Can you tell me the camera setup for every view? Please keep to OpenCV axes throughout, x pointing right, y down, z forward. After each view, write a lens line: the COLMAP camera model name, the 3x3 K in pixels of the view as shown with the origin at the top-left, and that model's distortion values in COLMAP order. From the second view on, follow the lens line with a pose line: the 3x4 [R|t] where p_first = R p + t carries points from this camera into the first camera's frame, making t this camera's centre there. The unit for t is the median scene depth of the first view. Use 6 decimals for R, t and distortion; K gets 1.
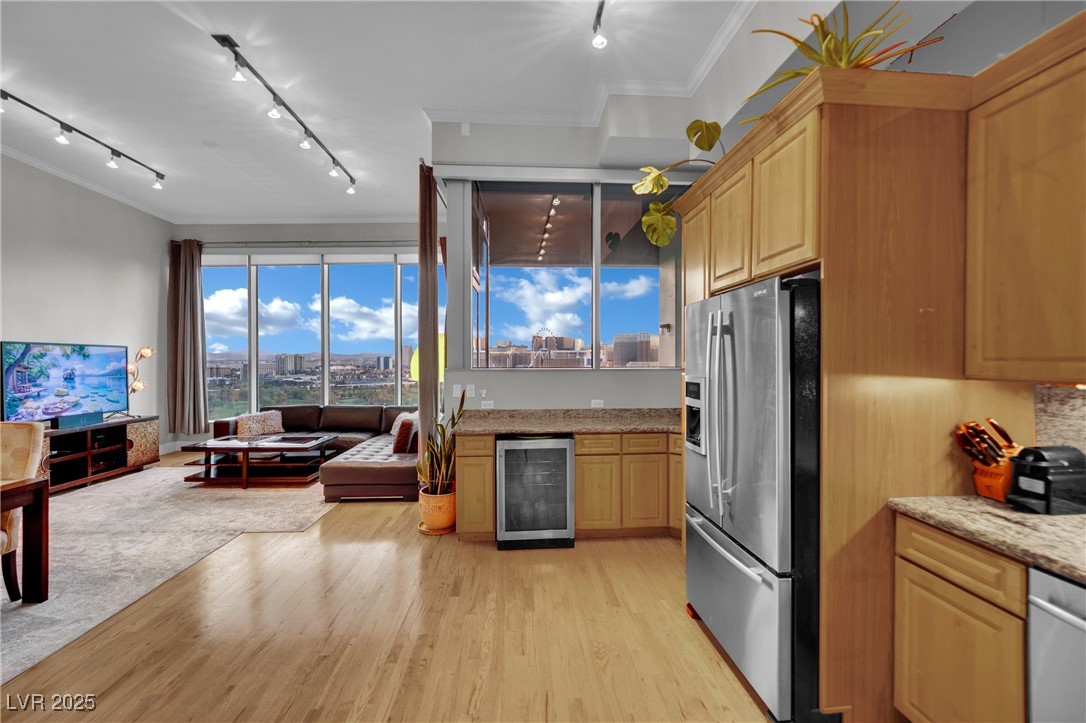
lens RADIAL K [[452.9, 0, 543.0], [0, 452.9, 361.5], [0, 0, 1]] dist [-0.015914, -0.000211]
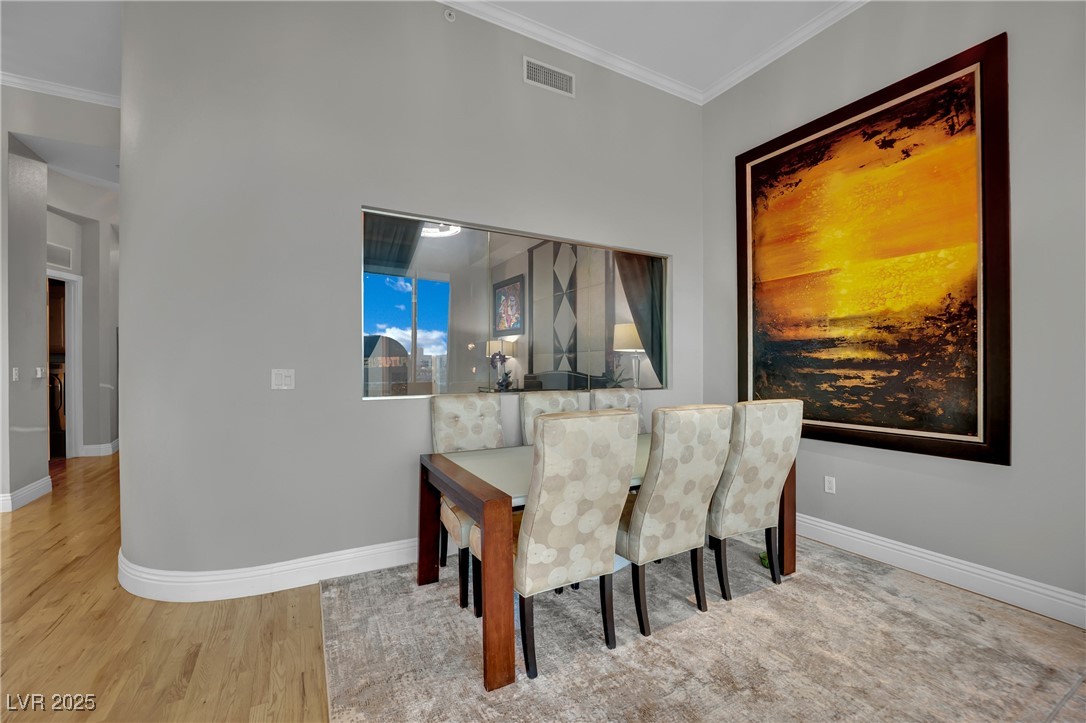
lens RADIAL K [[452.9, 0, 543.0], [0, 452.9, 361.5], [0, 0, 1]] dist [-0.015914, -0.000211]
pose [[-0.902227, 0.003902, -0.431244, -0.655623], [0.003748, 0.999992, 0.001206, 0.044627], [0.431245, -0.000528, -0.902235, 1.156878]]
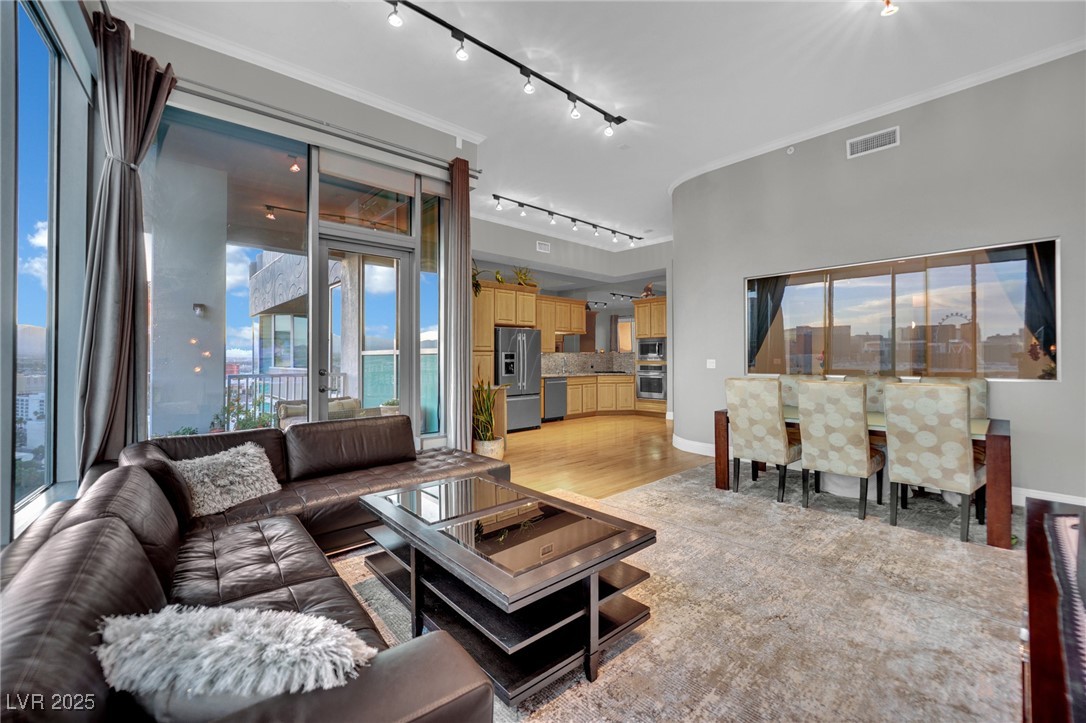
lens RADIAL K [[452.9, 0, 543.0], [0, 452.9, 361.5], [0, 0, 1]] dist [-0.015914, -0.000211]
pose [[-0.639516, -0.002110, 0.768775, -1.395921], [0.007821, 0.999927, 0.009251, 0.045434], [-0.768738, 0.011929, -0.639452, 1.787056]]
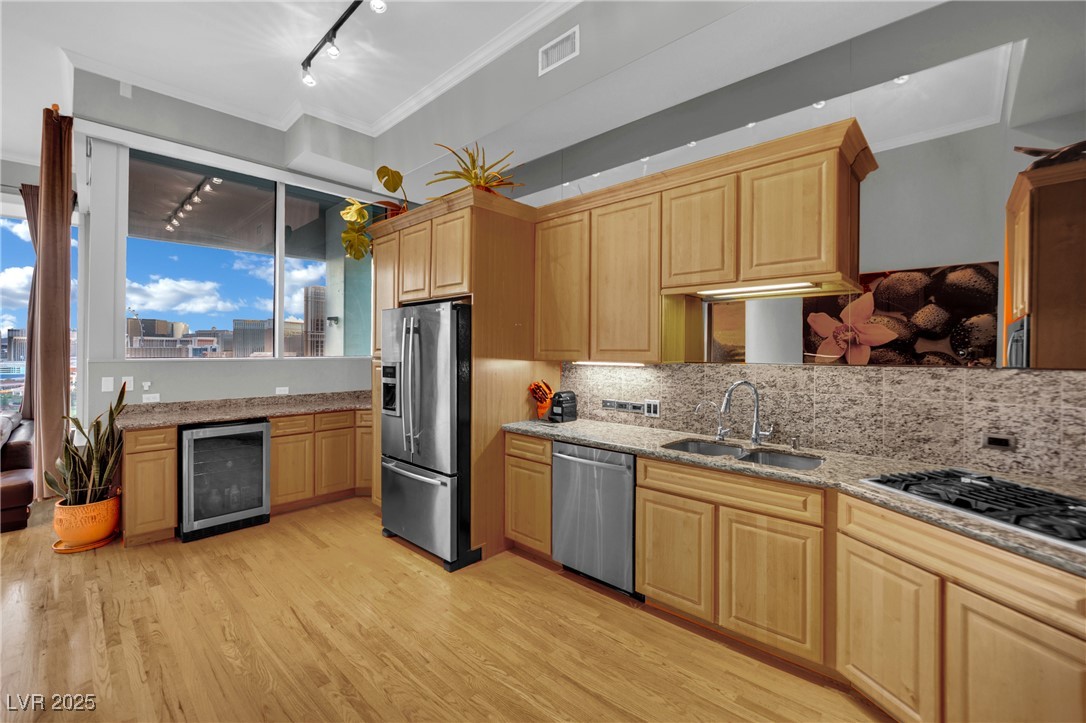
lens RADIAL K [[466.5, 0, 545.2], [0, 466.5, 348.6], [0, 0, 1]] dist [-0.024358, -0.000164]
pose [[0.729916, 0.007206, 0.683499, -0.191852], [-0.001487, 0.999959, -0.008954, 0.002978], [-0.683535, 0.005519, 0.729897, -0.243753]]
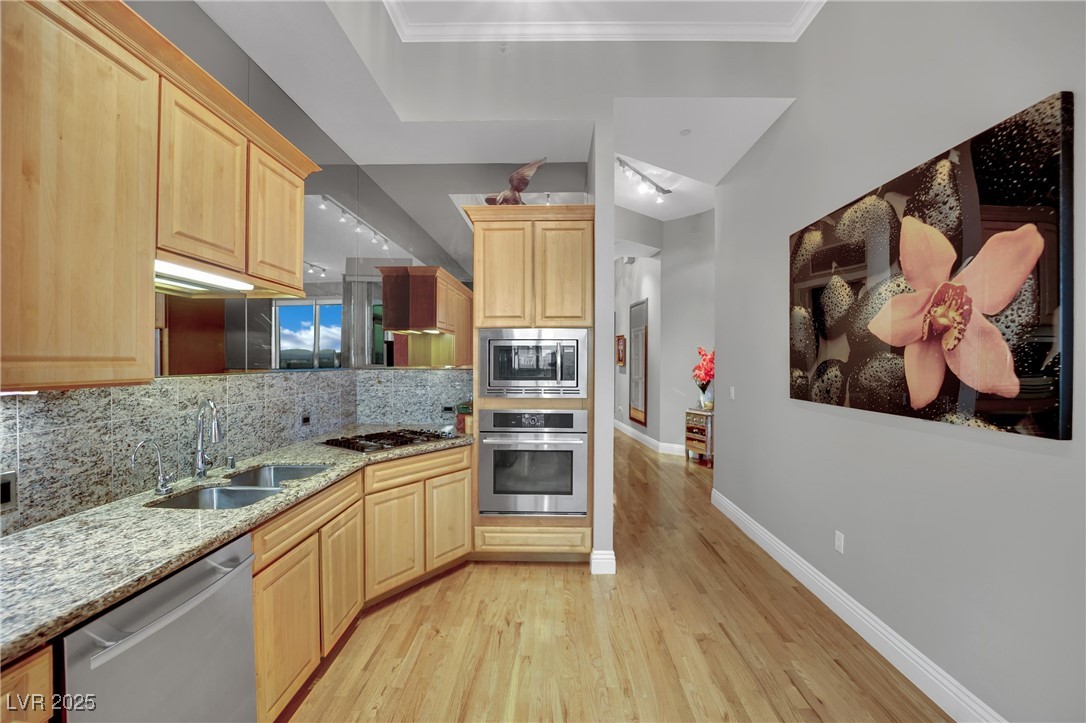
lens RADIAL K [[463.1, 0, 542.1], [0, 463.1, 364.9], [0, 0, 1]] dist [-0.019568, -0.000182]
pose [[-0.996620, 0.000349, 0.082148, 0.073374], [0.001393, 0.999919, 0.012647, -0.000201], [-0.082137, 0.012718, -0.996540, 0.541178]]
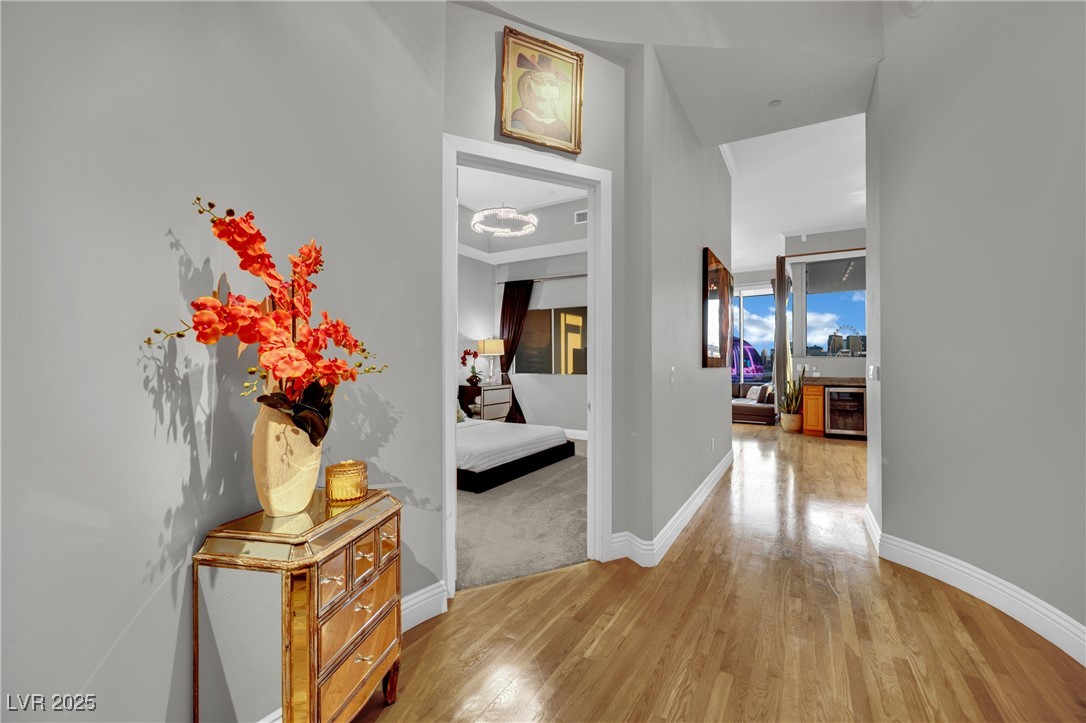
lens RADIAL K [[451.8, 0, 544.1], [0, 451.8, 358.6], [0, 0, 1]] dist [-0.015178, 0.000131]
pose [[0.831880, -0.001174, -0.554955, -0.025247], [-0.006160, 0.999917, -0.011350, 0.060357], [0.554922, 0.012861, 0.831803, -1.445721]]
